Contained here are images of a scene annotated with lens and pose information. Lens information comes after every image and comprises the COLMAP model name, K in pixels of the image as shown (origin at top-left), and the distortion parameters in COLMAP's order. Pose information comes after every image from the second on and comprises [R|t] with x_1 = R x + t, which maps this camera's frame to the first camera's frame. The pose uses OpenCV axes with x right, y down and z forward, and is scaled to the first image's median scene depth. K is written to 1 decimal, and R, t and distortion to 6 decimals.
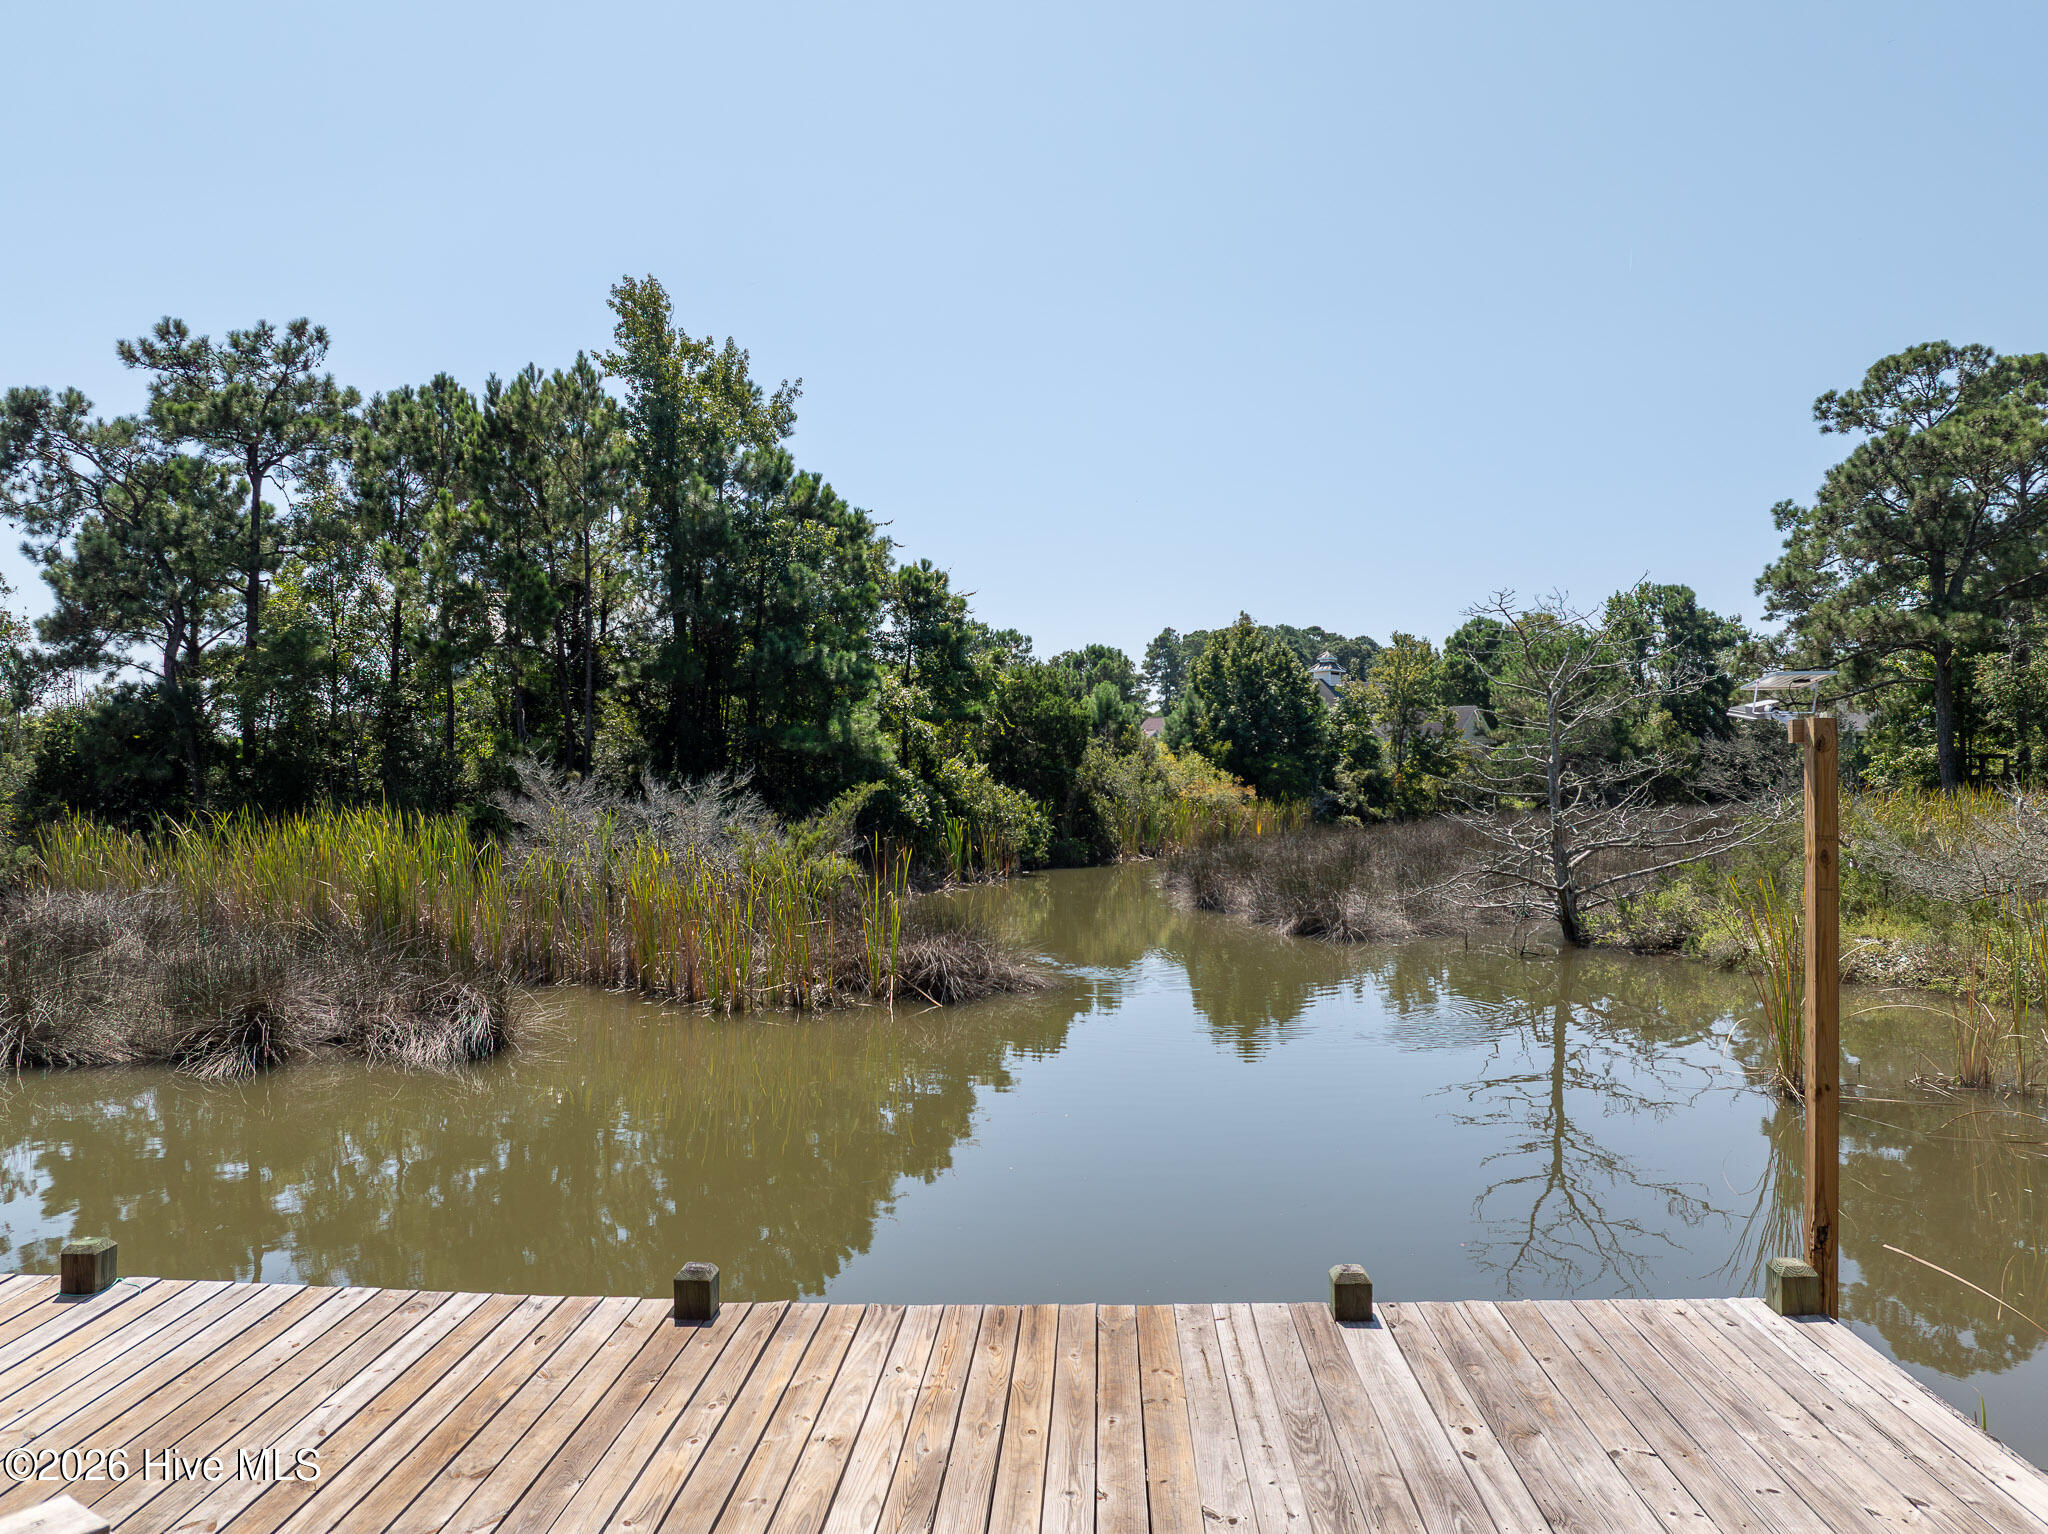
lens RADIAL K [[1453.8, 0, 1025.2], [0, 1453.8, 753.5], [0, 0, 1]] dist [-0.039471, 0.007316]
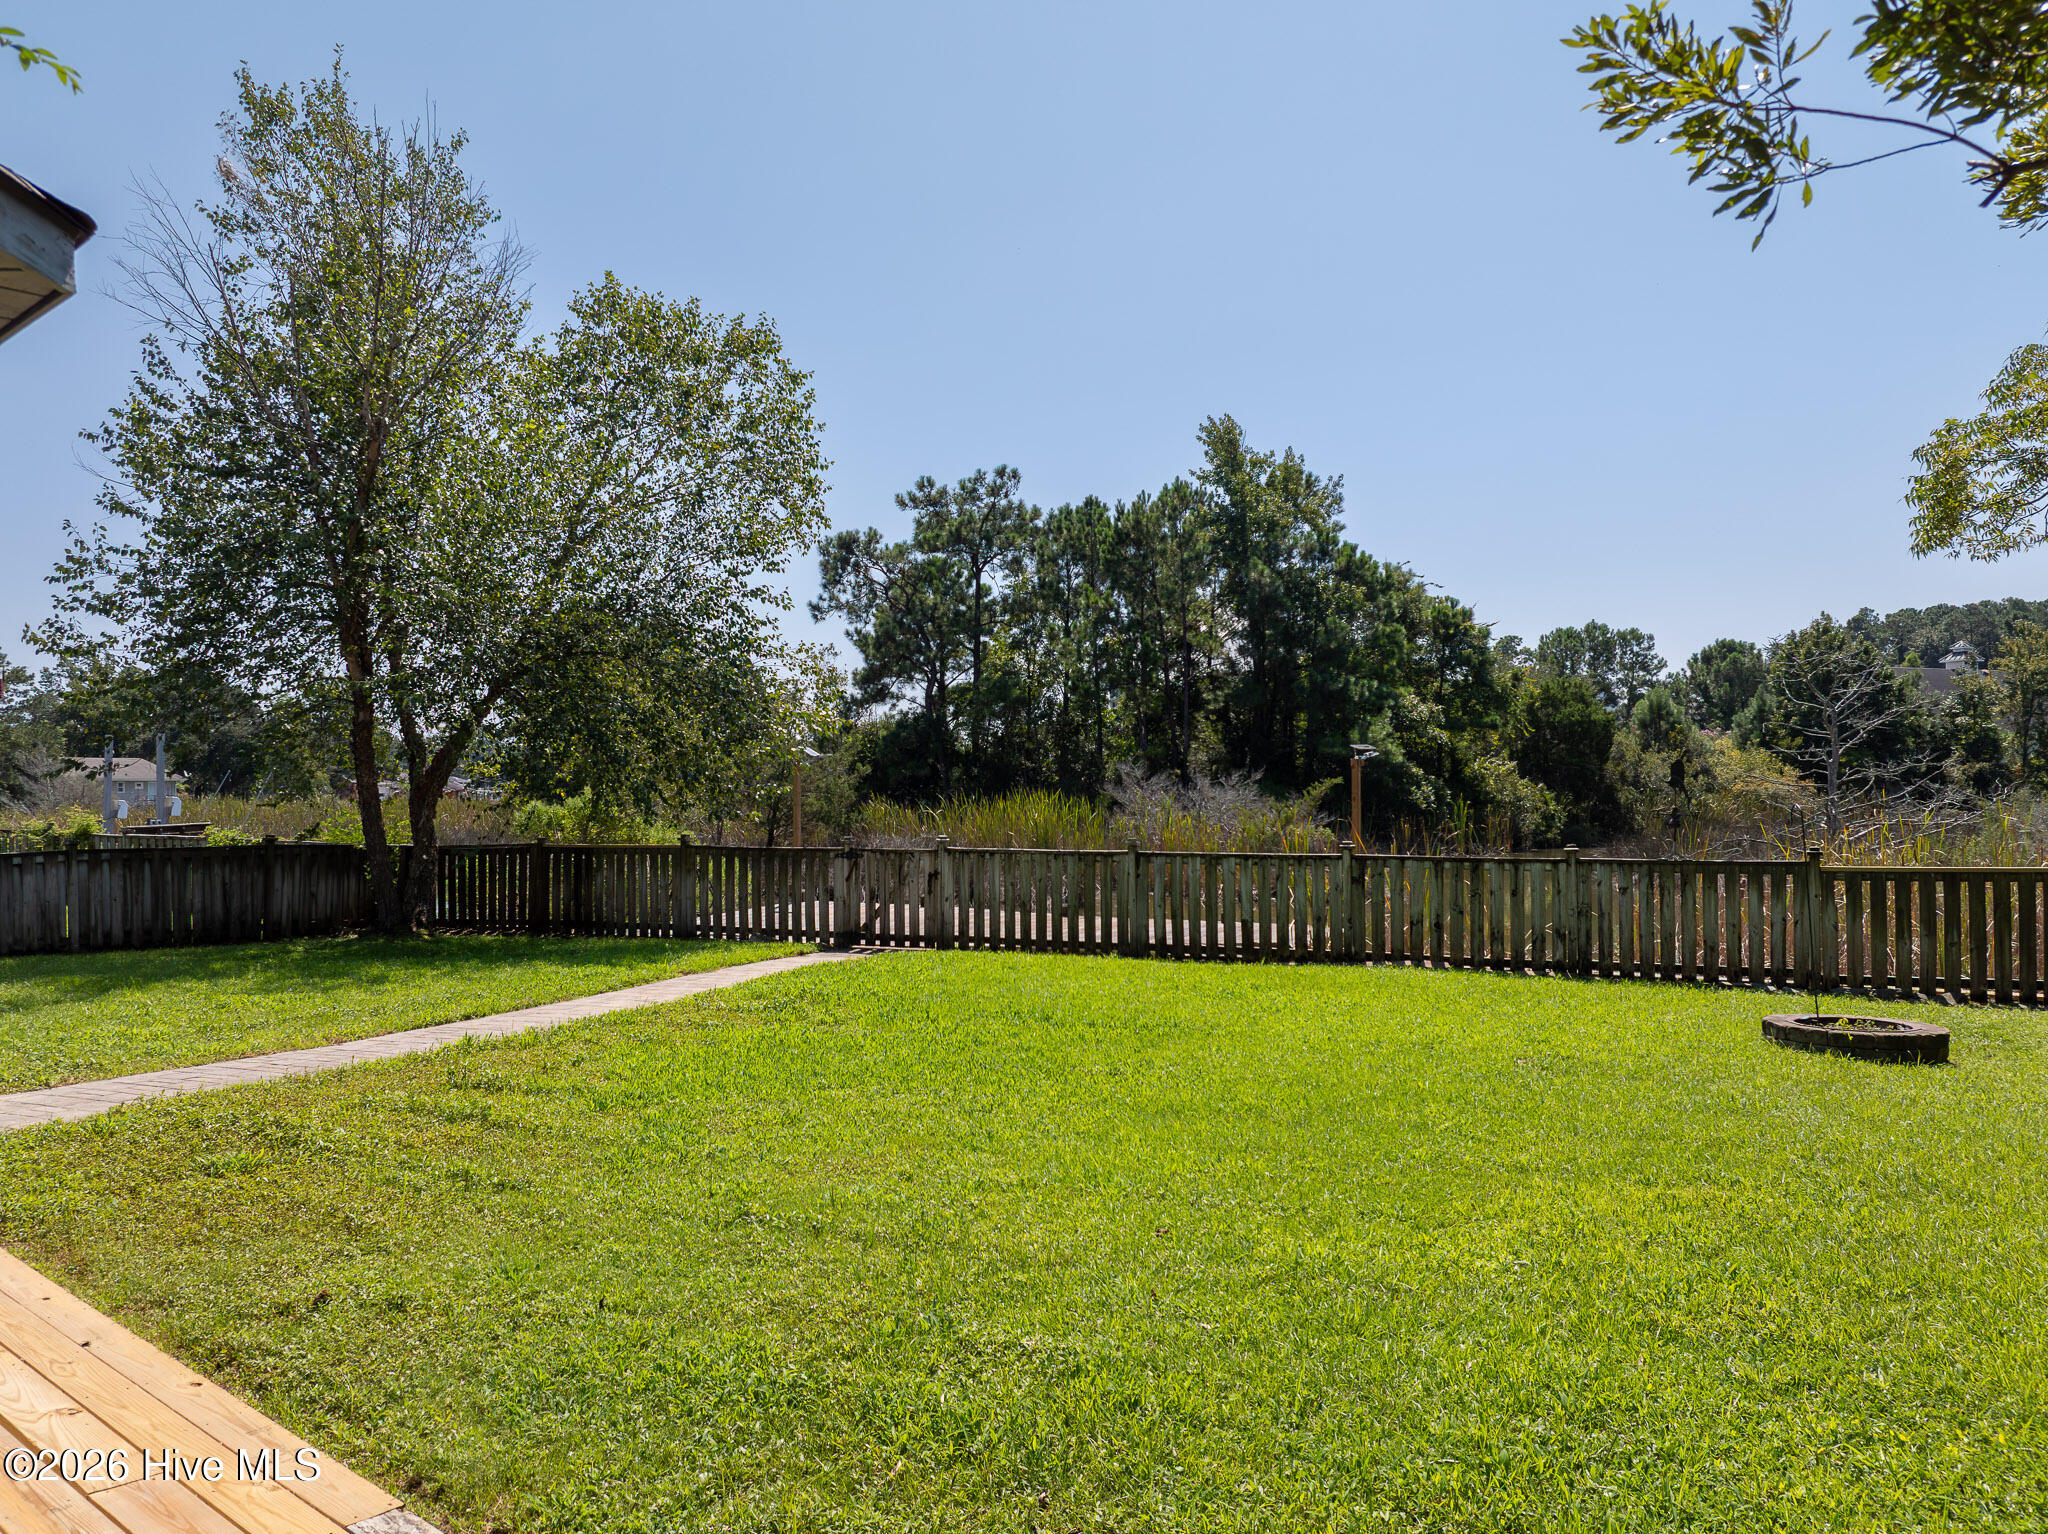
lens RADIAL K [[1438.5, 0, 1031.0], [0, 1438.5, 765.0], [0, 0, 1]] dist [-0.036935, 0.003388]
pose [[0.893685, -0.004739, -0.448669, 0.188255], [0.010493, 0.999891, 0.010340, -0.008226], [0.448572, -0.013948, 0.893638, -0.320737]]
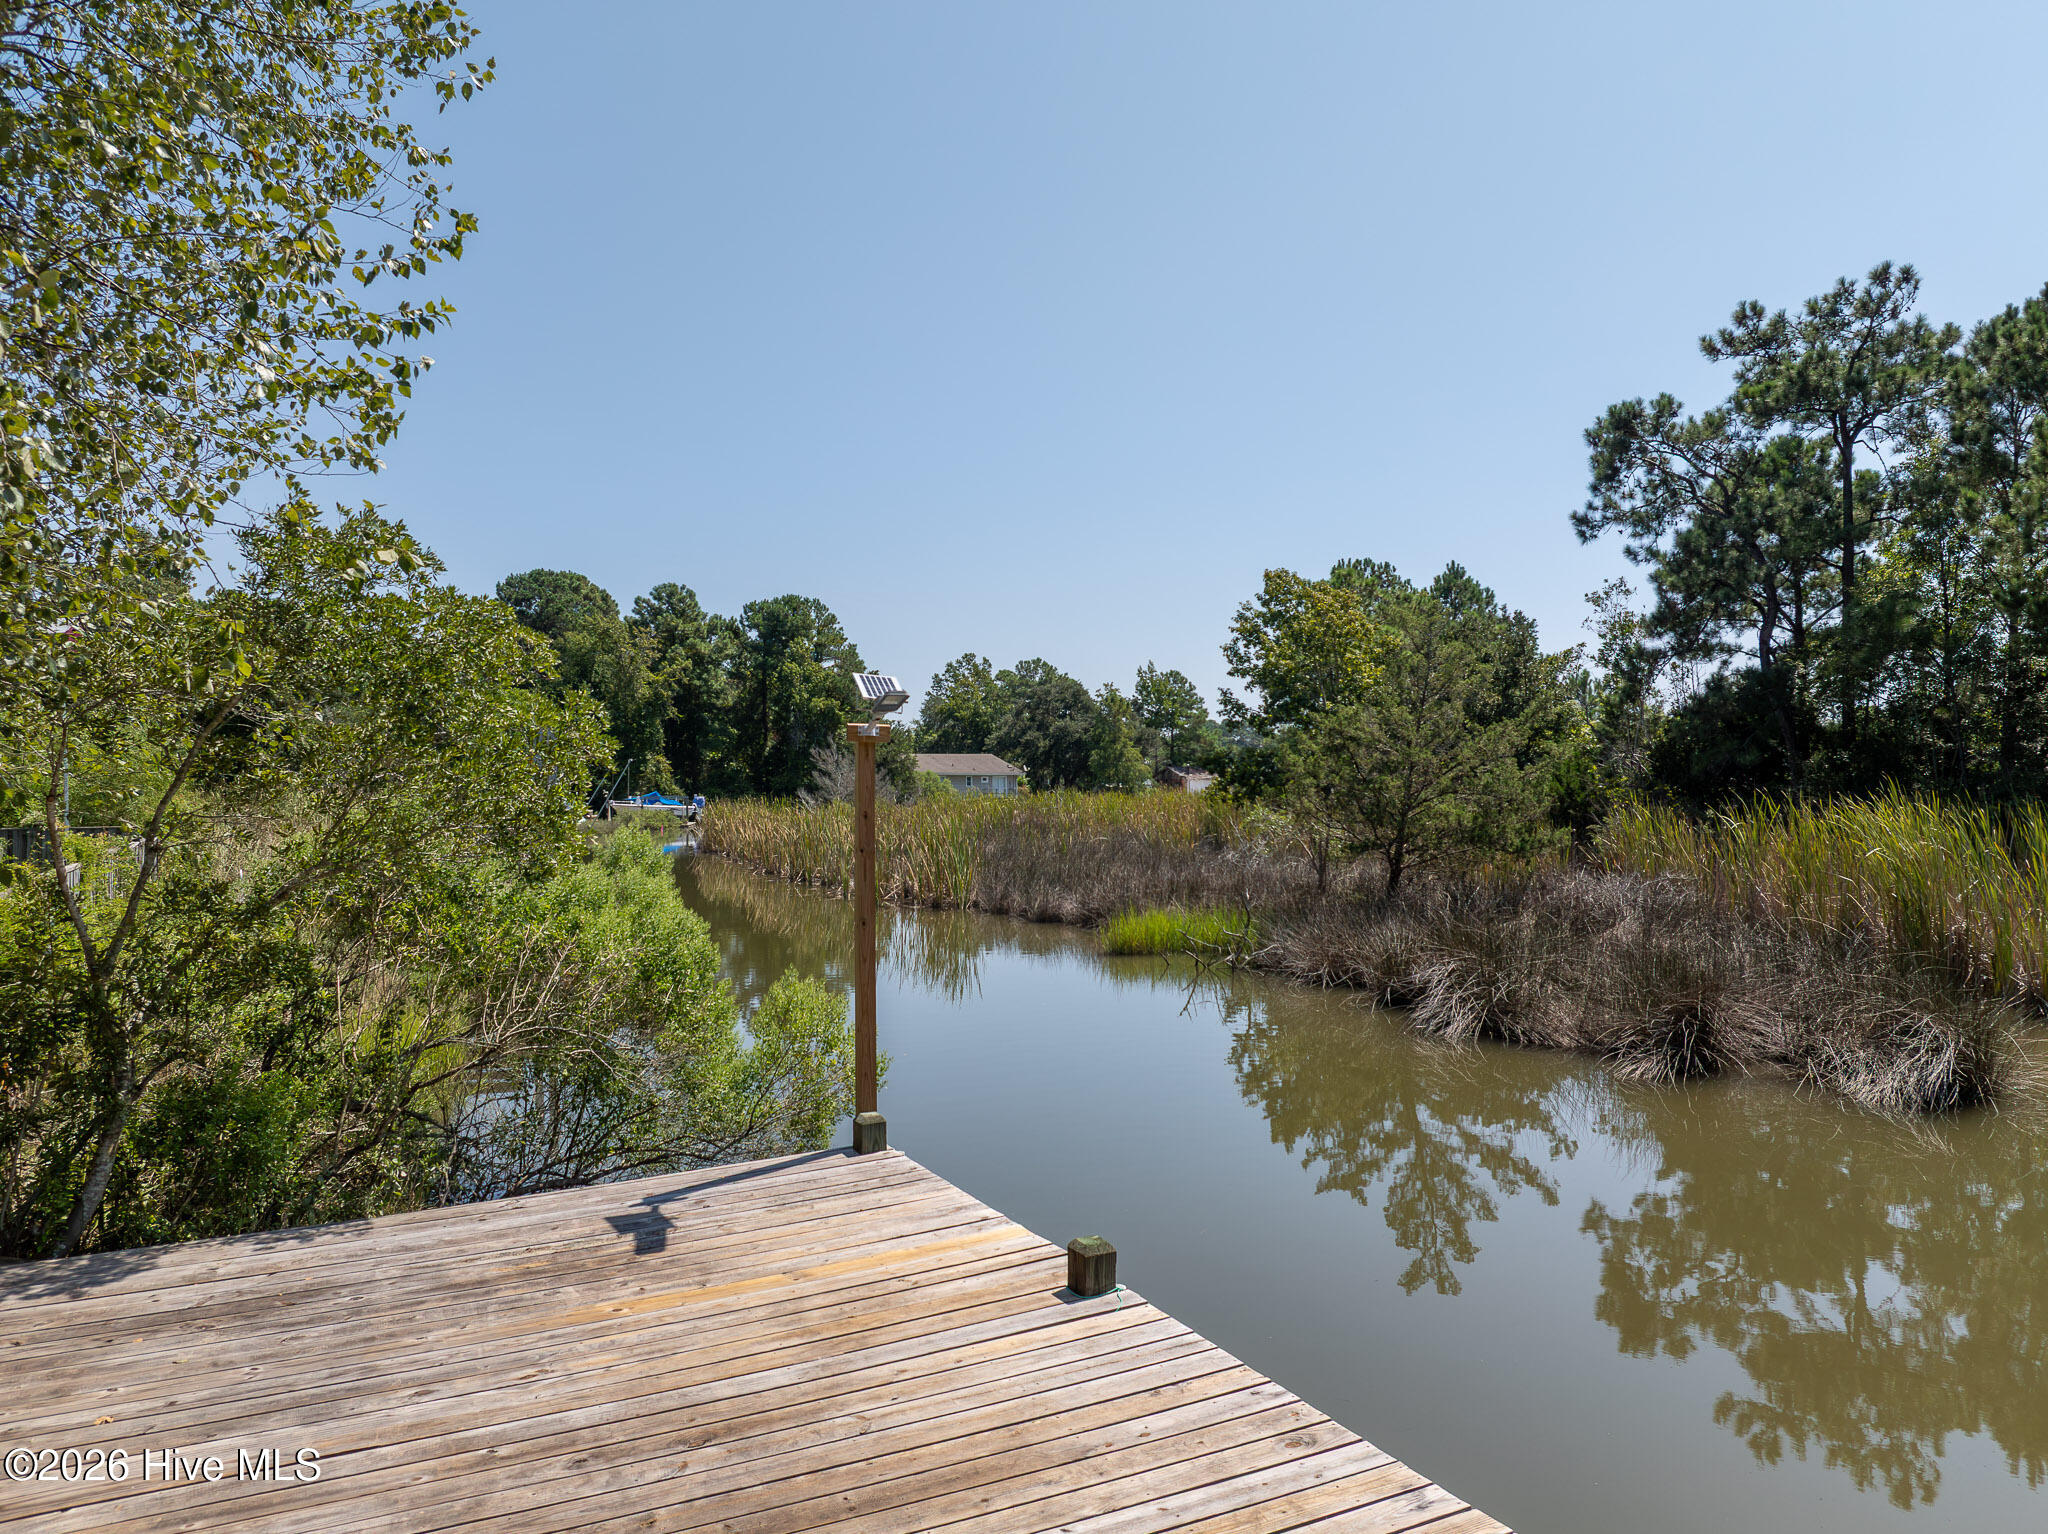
lens RADIAL K [[1445.3, 0, 1024.0], [0, 1445.3, 767.0], [0, 0, 1]] dist [-0.090801, 0.060996]
pose [[0.469505, -0.006917, -0.882903, 0.029704], [0.024948, 0.999674, 0.005435, 0.001925], [0.882577, -0.024578, 0.469524, 0.081787]]
